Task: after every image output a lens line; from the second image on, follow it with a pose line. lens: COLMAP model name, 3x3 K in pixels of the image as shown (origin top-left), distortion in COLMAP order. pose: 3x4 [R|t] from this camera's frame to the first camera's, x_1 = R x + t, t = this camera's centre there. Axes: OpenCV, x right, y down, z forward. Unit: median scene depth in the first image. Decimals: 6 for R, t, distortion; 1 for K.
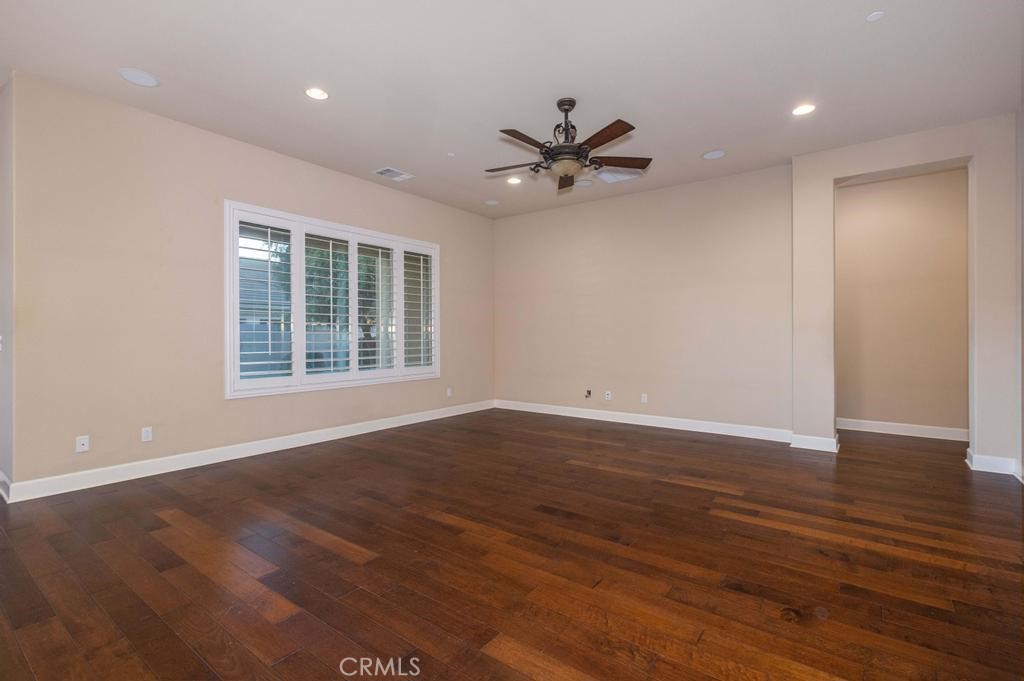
lens RADIAL K [[476.3, 0, 506.9], [0, 476.3, 336.8], [0, 0, 1]] dist [0.017763, -0.000700]
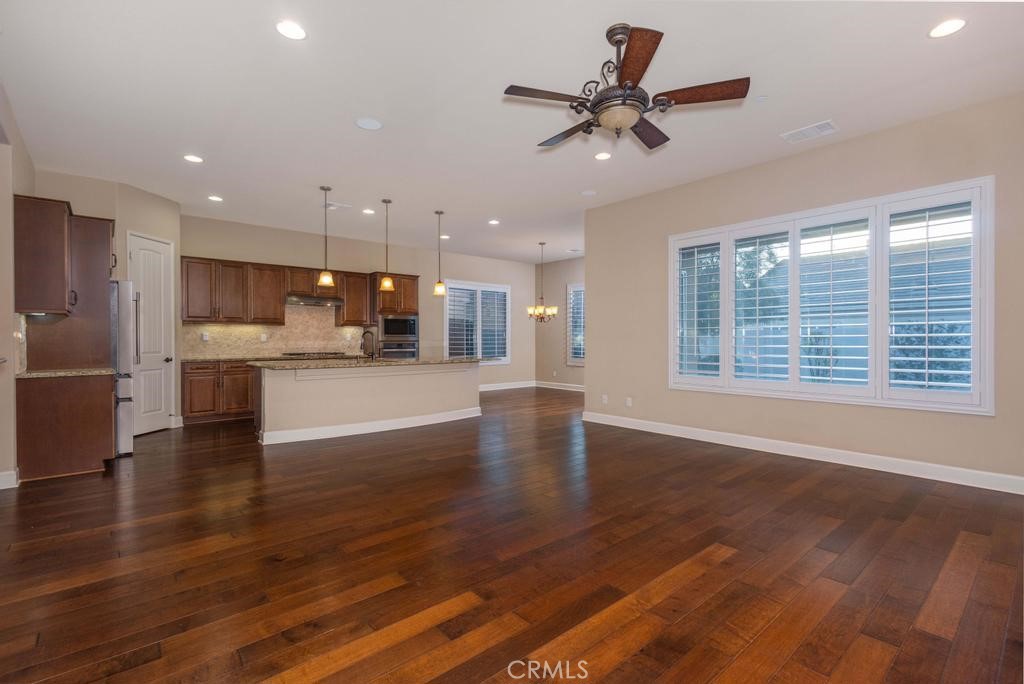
lens RADIAL K [[476.3, 0, 517.7], [0, 476.3, 343.0], [0, 0, 1]] dist [0.017763, -0.000700]
pose [[-0.216498, 0.006613, -0.976261, 0.681025], [0.003219, 0.999976, 0.006060, -0.002452], [0.976278, -0.001831, -0.216514, 0.760062]]
